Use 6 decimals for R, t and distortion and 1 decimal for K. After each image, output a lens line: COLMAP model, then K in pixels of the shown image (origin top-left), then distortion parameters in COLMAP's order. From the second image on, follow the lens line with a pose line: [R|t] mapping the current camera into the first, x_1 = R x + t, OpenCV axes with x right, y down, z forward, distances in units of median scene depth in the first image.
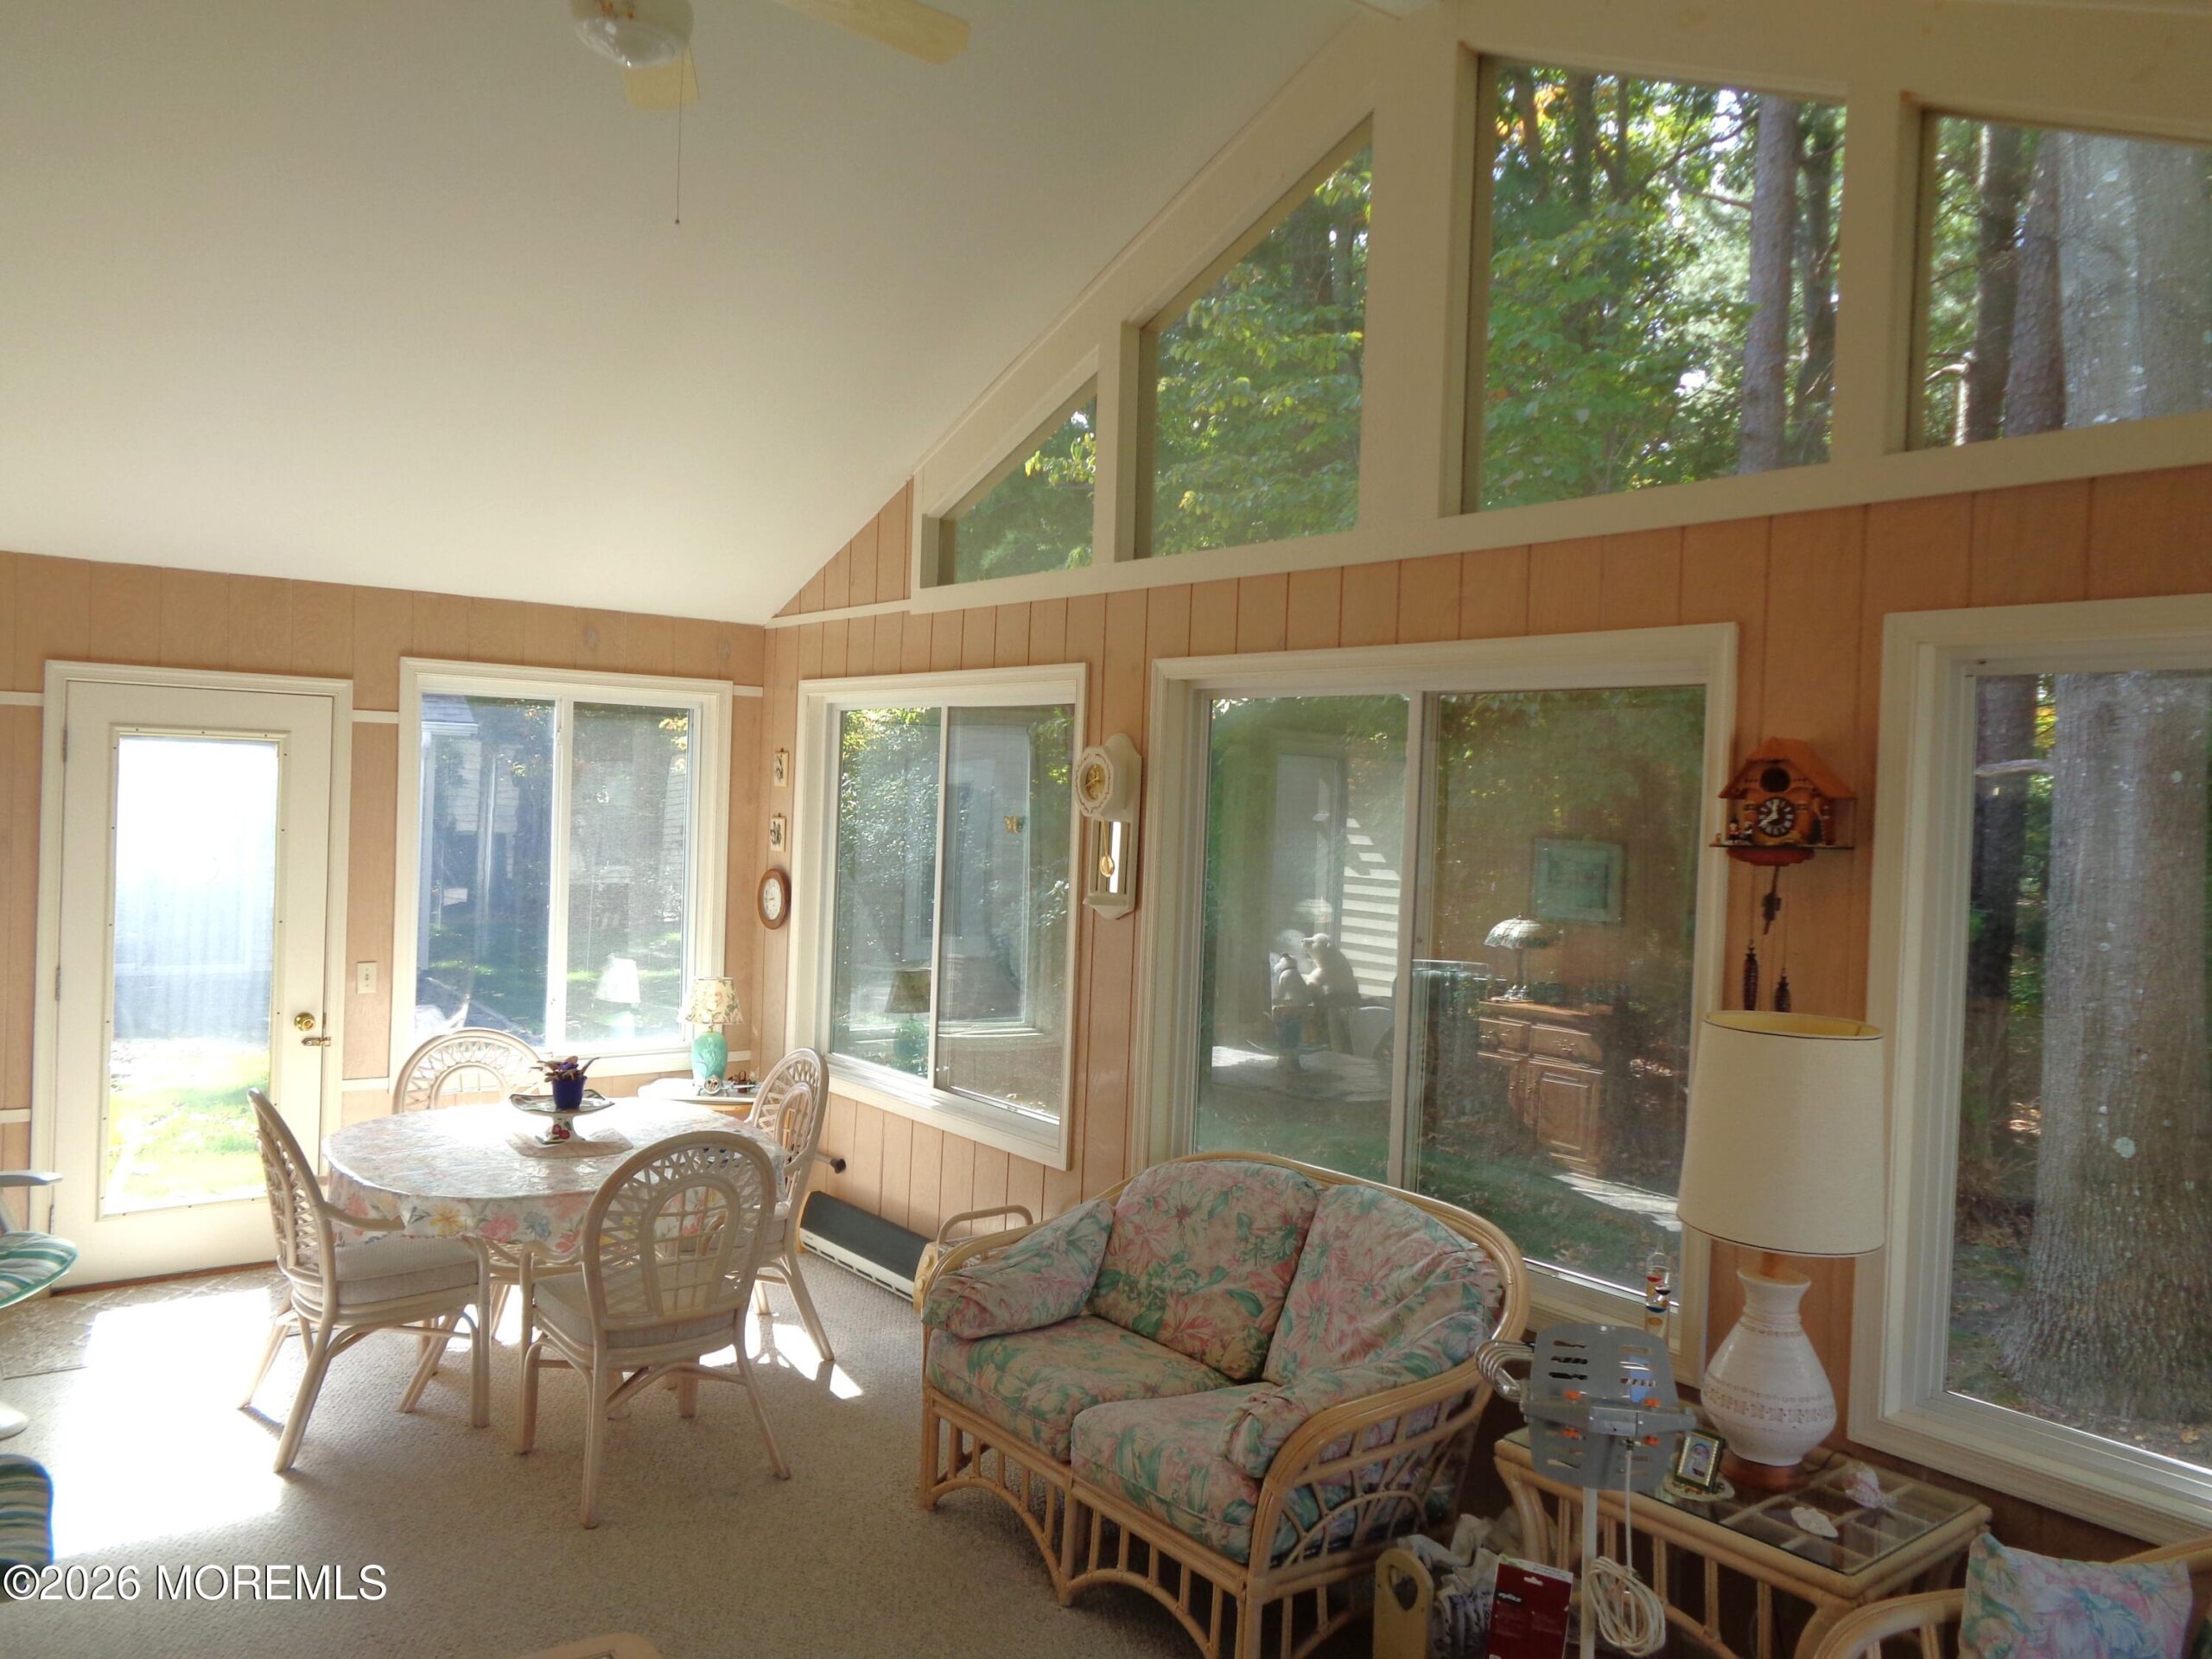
lens RADIAL K [[1669.5, 0, 1103.7], [0, 1669.5, 824.2], [0, 0, 1]] dist [0.011186, 0.012249]
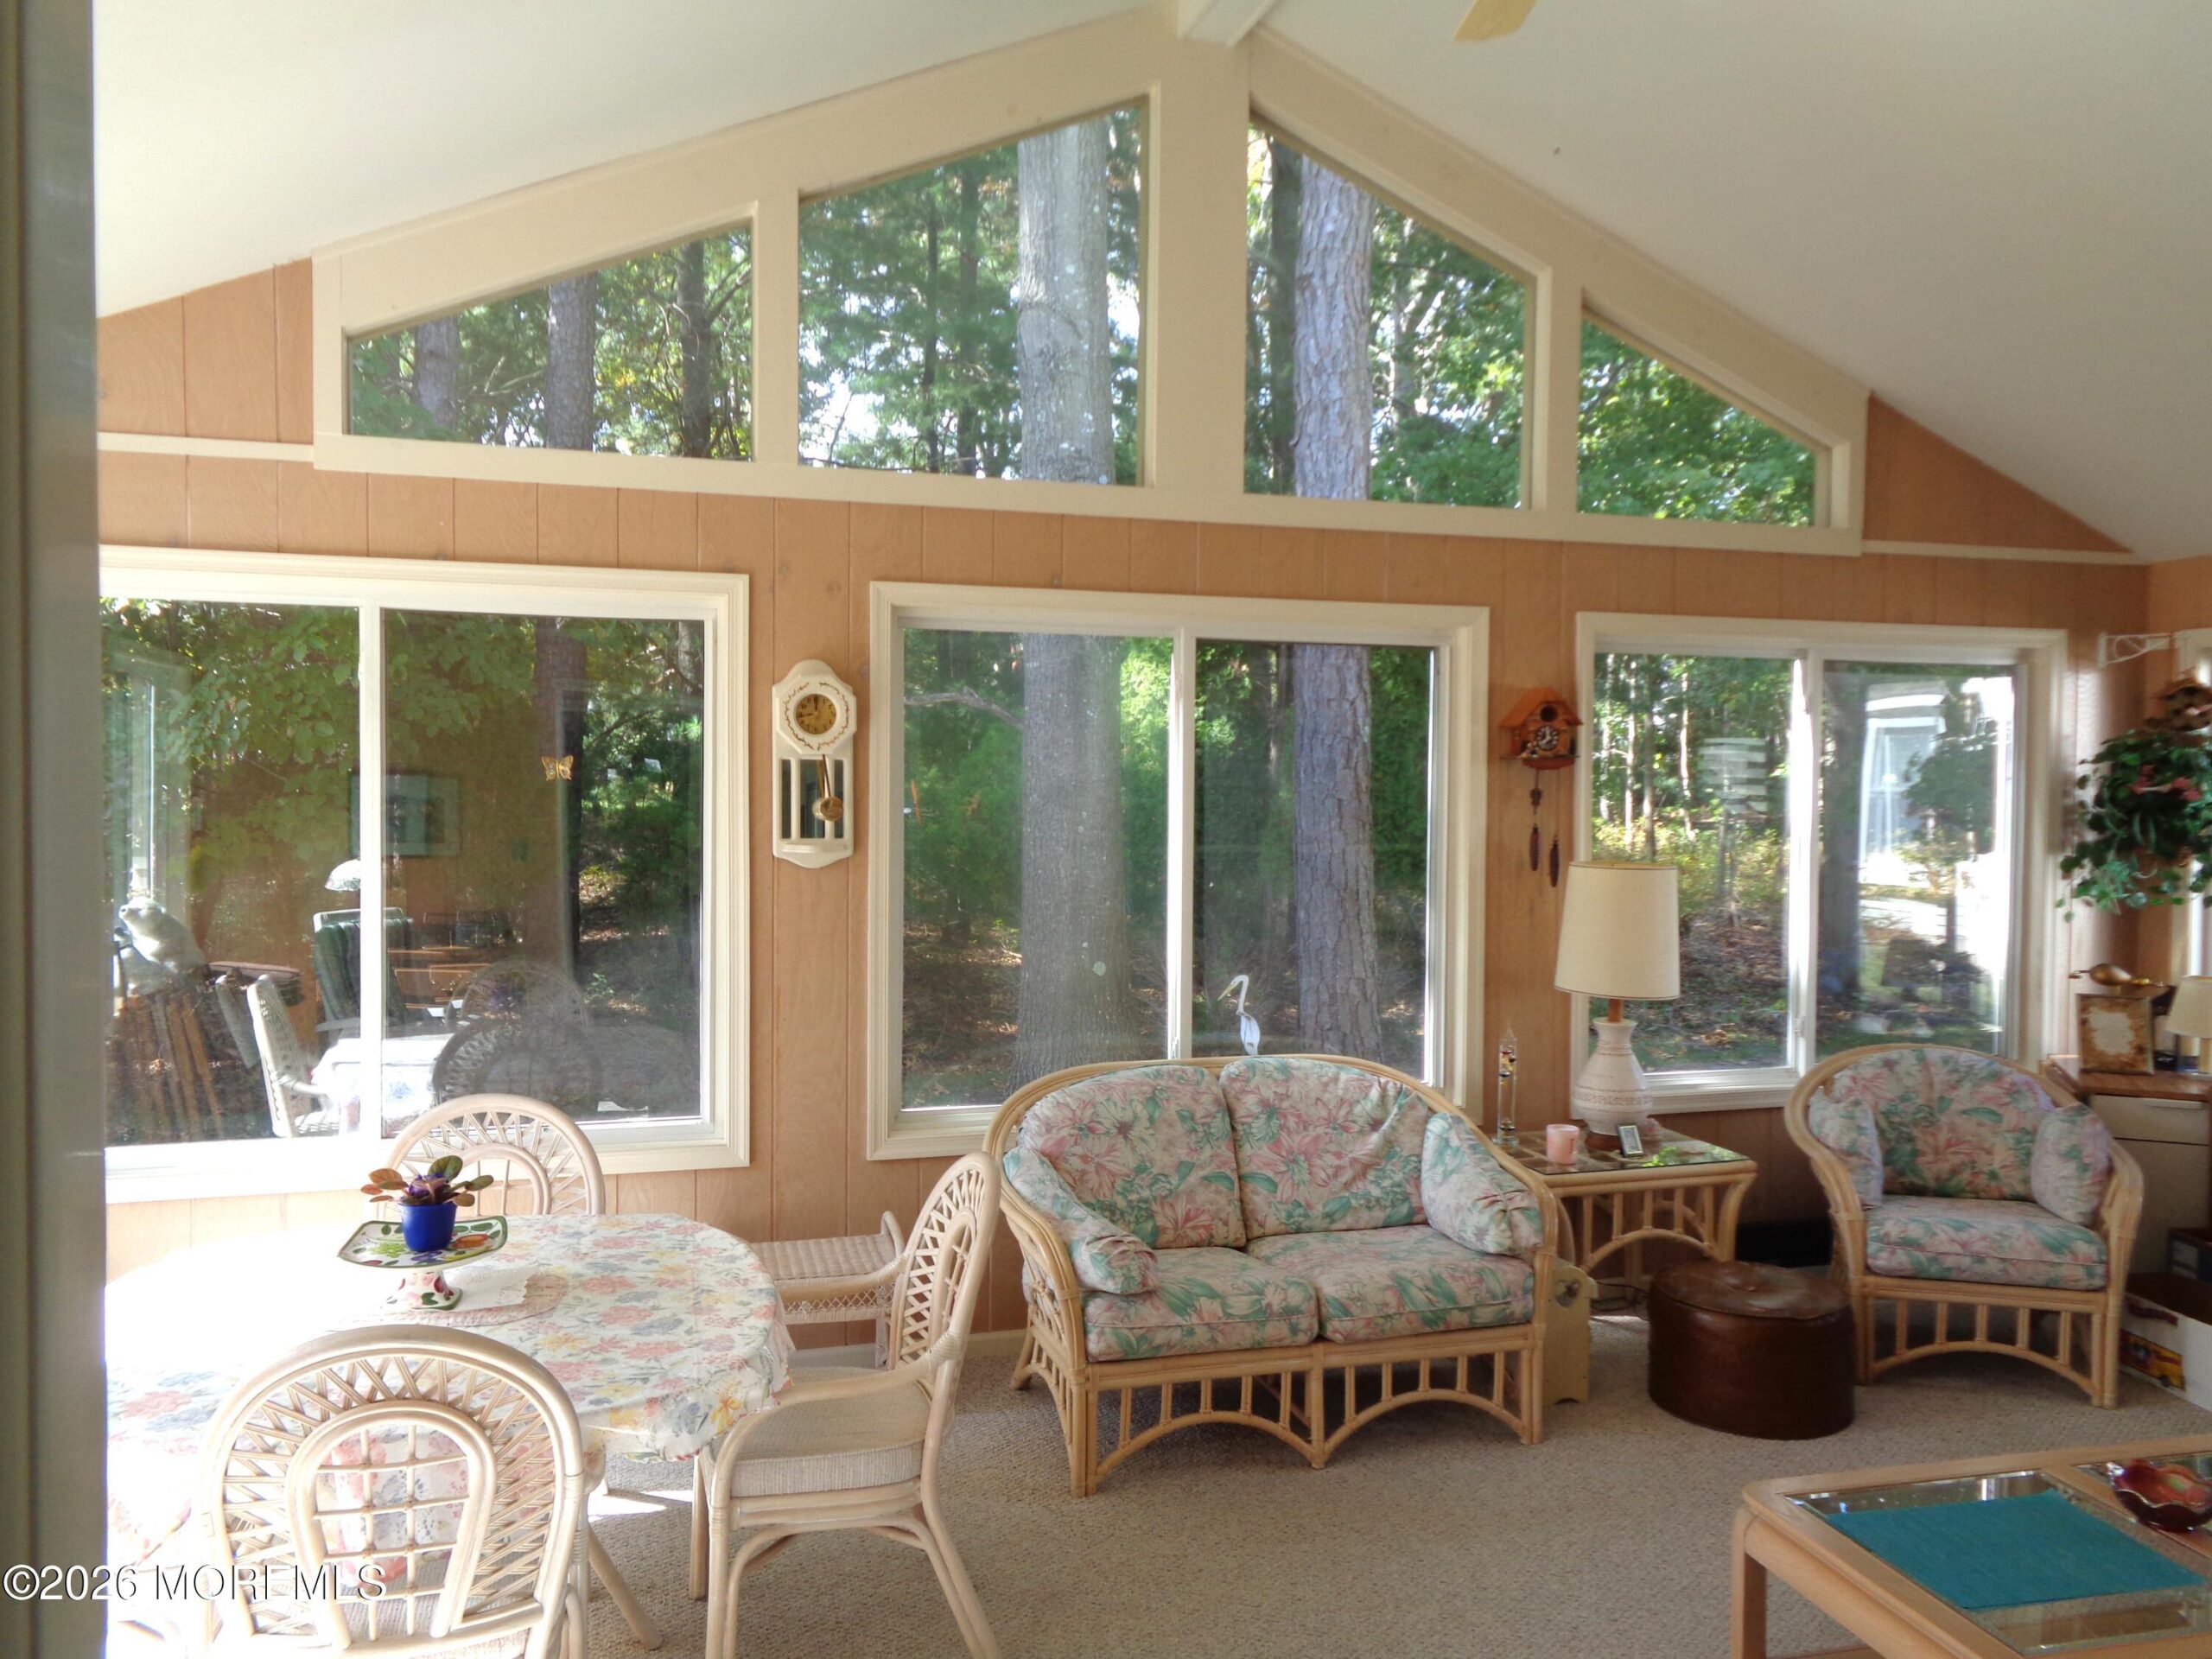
lens RADIAL K [[1669.5, 0, 1103.8], [0, 1669.5, 832.7], [0, 0, 1]] dist [0.011186, 0.012249]
pose [[0.365468, -0.068684, 0.928286, -0.798466], [0.017958, 0.997609, 0.066743, -0.019640], [-0.930651, -0.007722, 0.365827, 0.547443]]
